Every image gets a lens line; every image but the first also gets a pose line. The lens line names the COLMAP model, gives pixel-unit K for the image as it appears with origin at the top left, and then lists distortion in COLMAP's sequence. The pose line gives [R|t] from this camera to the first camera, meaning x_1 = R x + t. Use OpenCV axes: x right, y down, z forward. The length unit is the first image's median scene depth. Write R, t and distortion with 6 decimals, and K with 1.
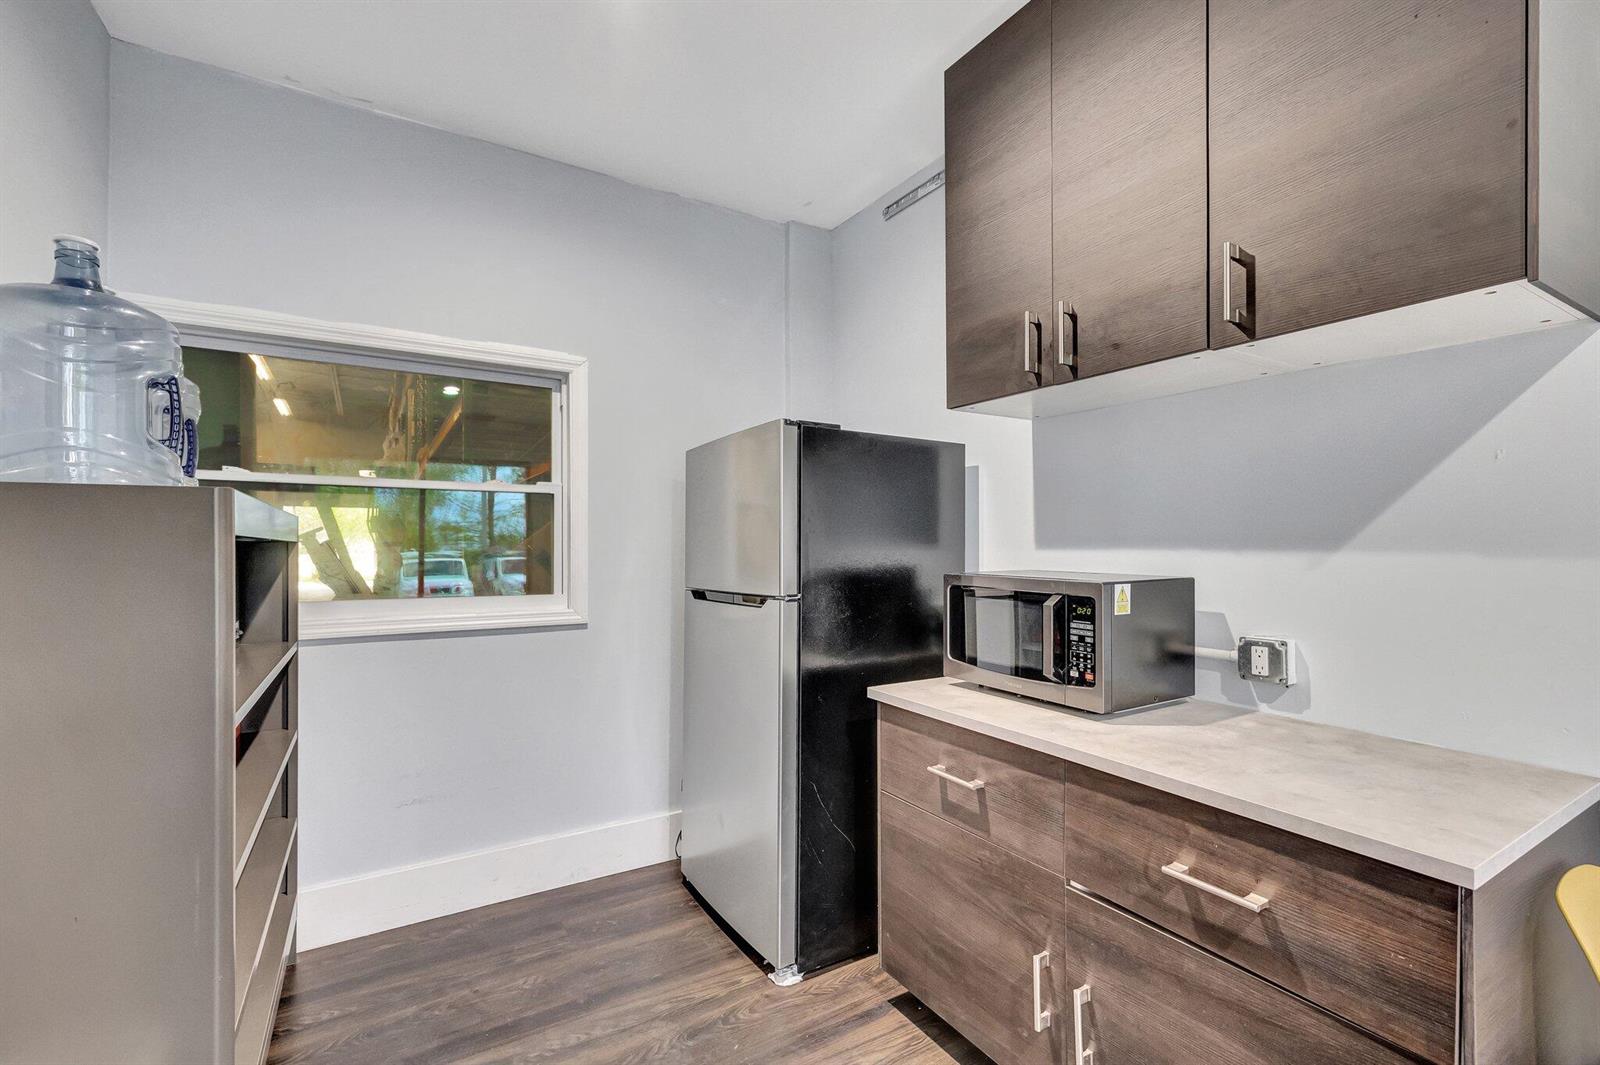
lens RADIAL K [[690.8, 0, 780.4], [0, 690.8, 544.2], [0, 0, 1]] dist [0.009665, -0.008024]
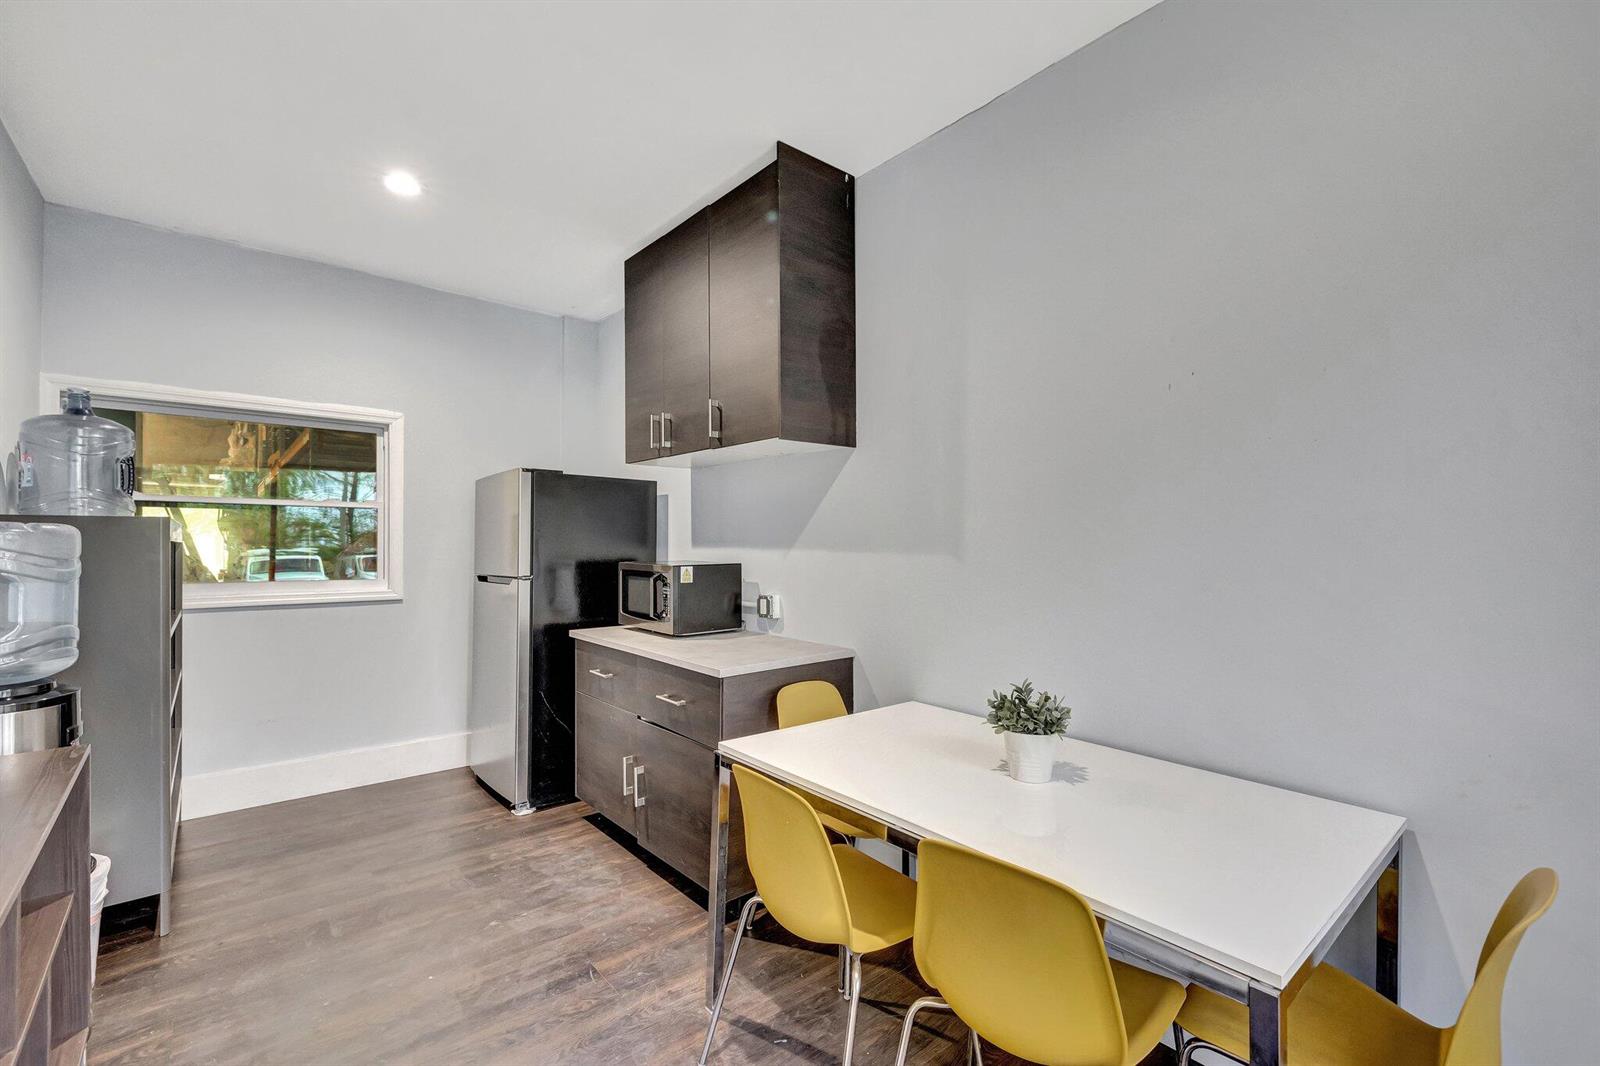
lens RADIAL K [[695.3, 0, 789.2], [0, 695.3, 540.1], [0, 0, 1]] dist [0.006769, 0.000161]
pose [[0.987238, 0.002278, 0.159237, 0.357013], [-0.001962, 0.999996, -0.002141, -0.008535], [-0.159241, 0.001801, 0.987238, -0.701339]]
